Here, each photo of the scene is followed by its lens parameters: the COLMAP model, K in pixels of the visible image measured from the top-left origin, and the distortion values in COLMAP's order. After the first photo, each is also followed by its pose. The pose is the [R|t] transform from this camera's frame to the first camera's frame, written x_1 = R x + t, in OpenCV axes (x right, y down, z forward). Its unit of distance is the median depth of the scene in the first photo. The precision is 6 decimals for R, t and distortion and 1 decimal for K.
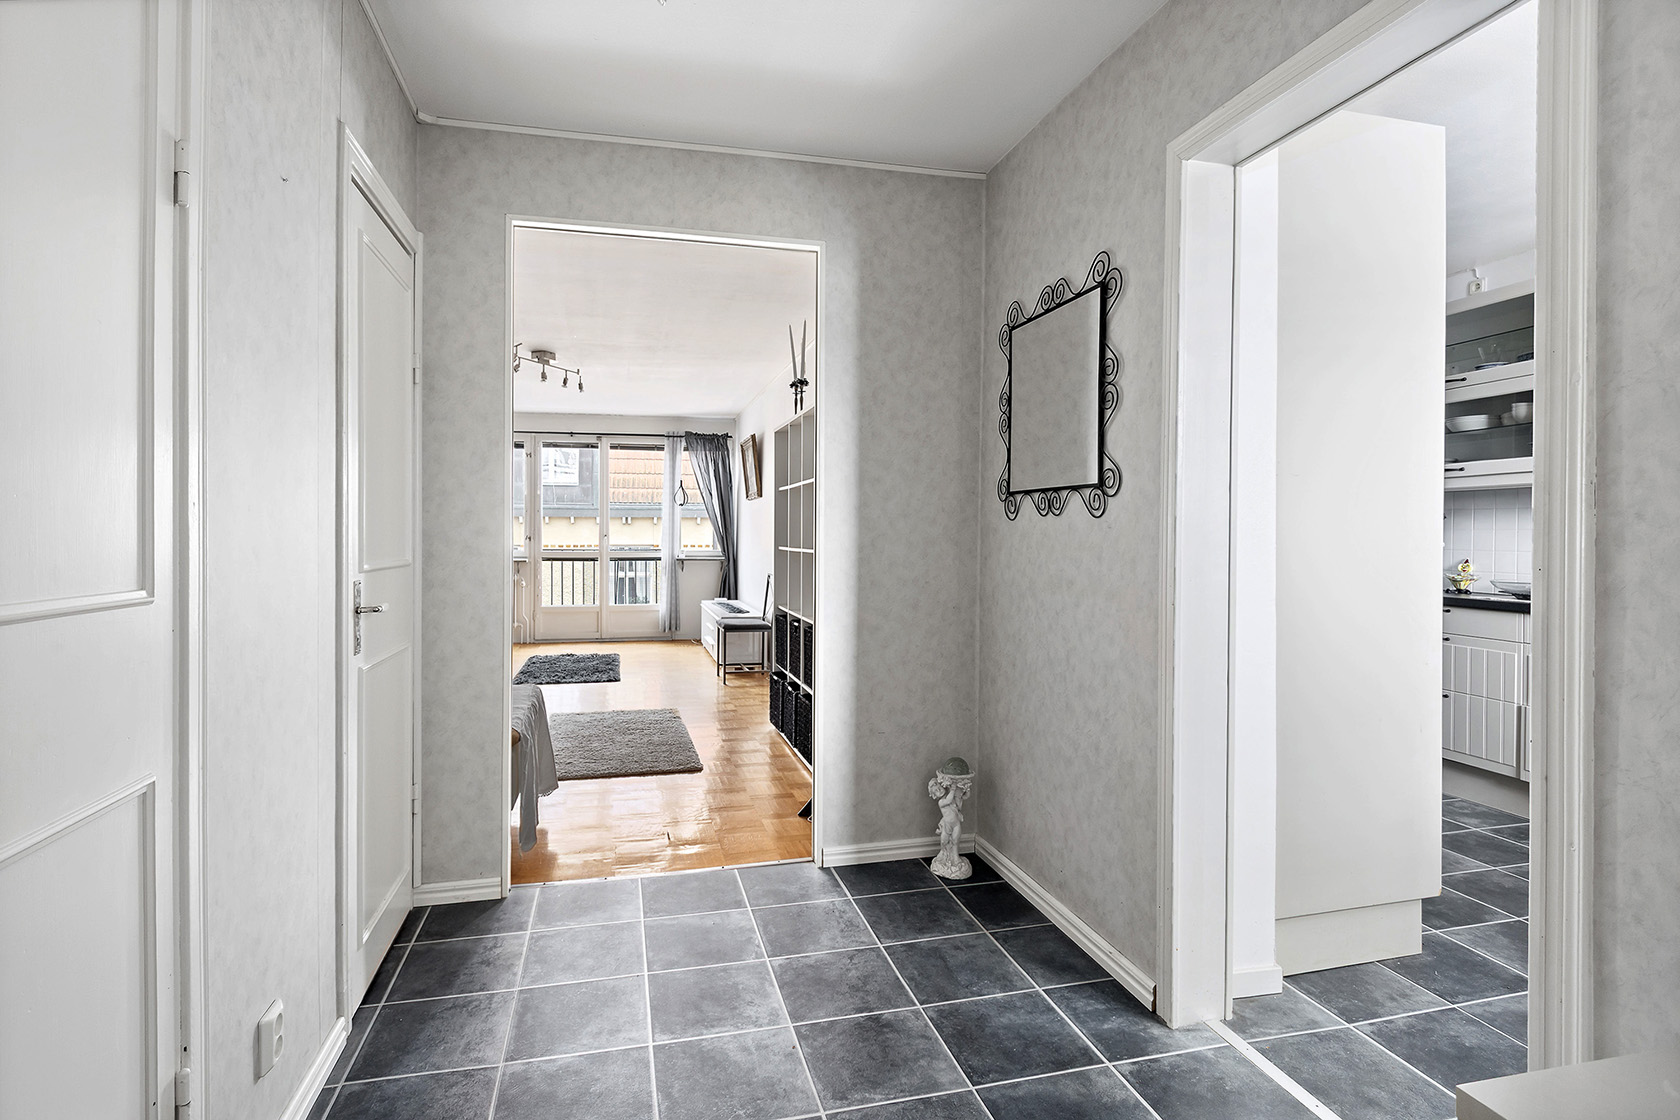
lens RADIAL K [[838.1, 0, 833.9], [0, 838.1, 549.6], [0, 0, 1]] dist [-0.023520, 0.002690]
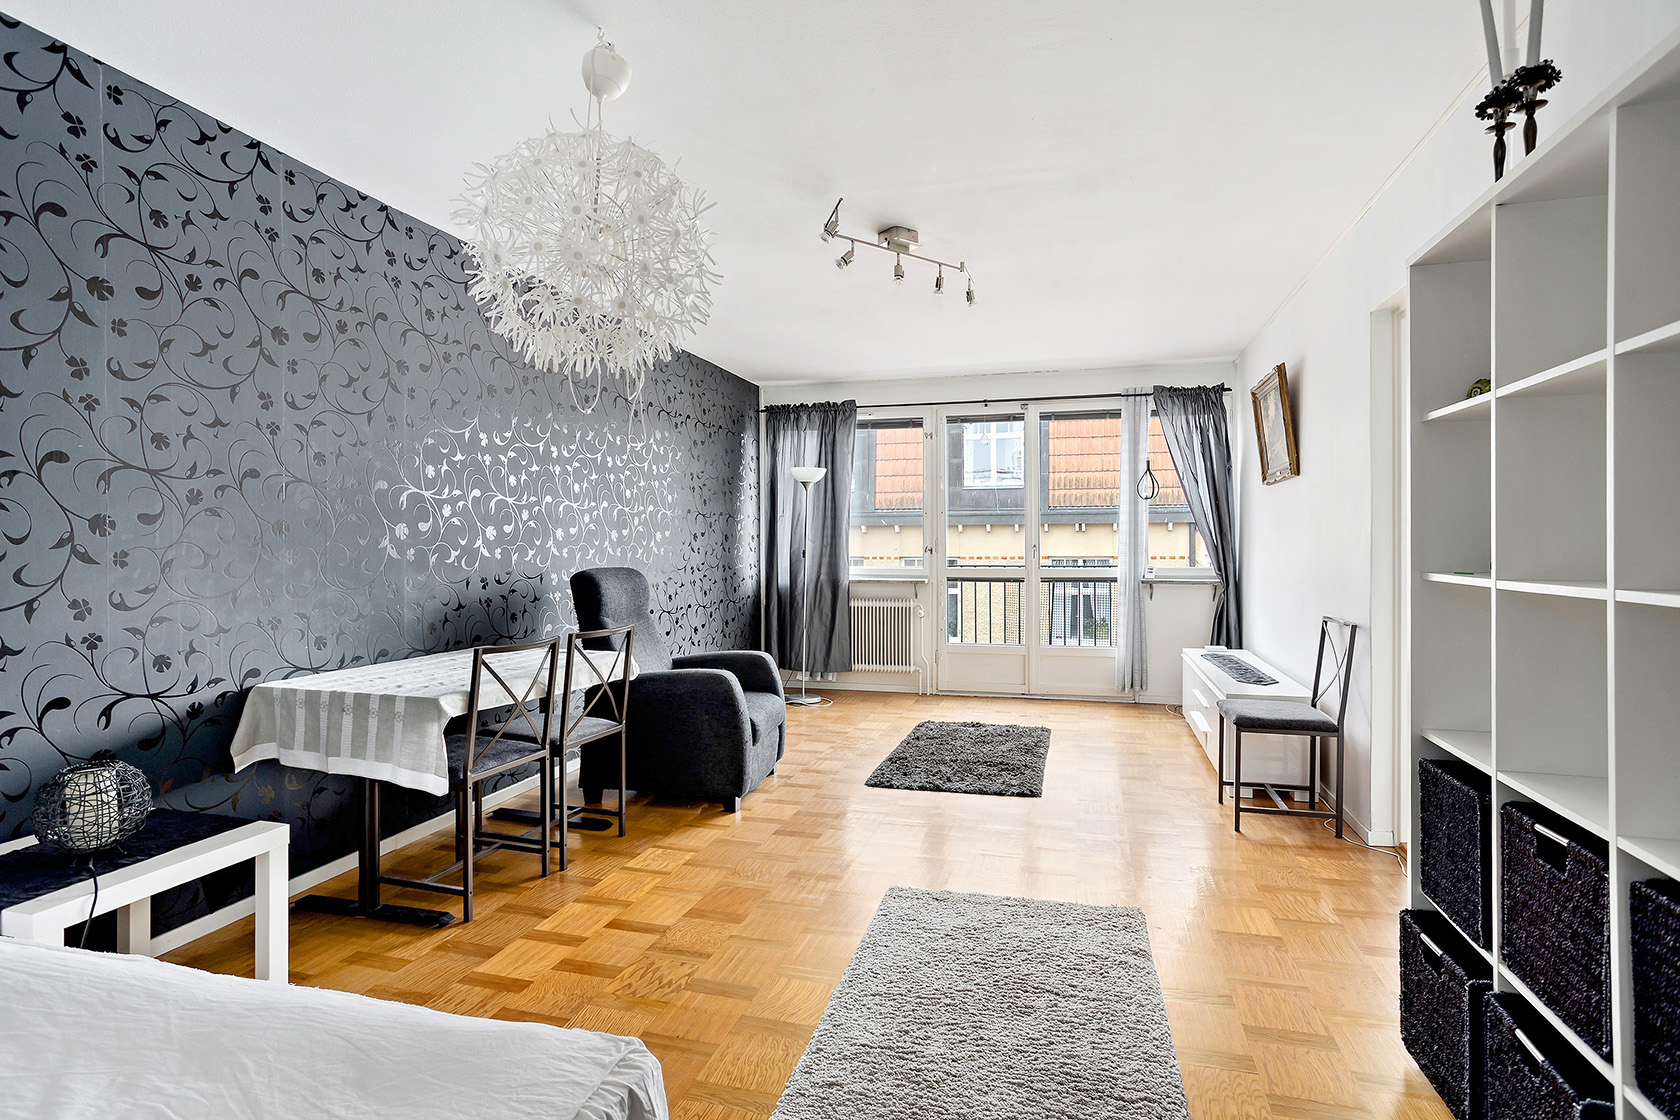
lens RADIAL K [[838.1, 0, 833.6], [0, 838.1, 552.4], [0, 0, 1]] dist [-0.023520, 0.002690]
pose [[0.858317, -0.005799, -0.513087, -0.061457], [0.001547, 0.999961, -0.008713, -0.005877], [0.513117, 0.006685, 0.858293, 0.328182]]
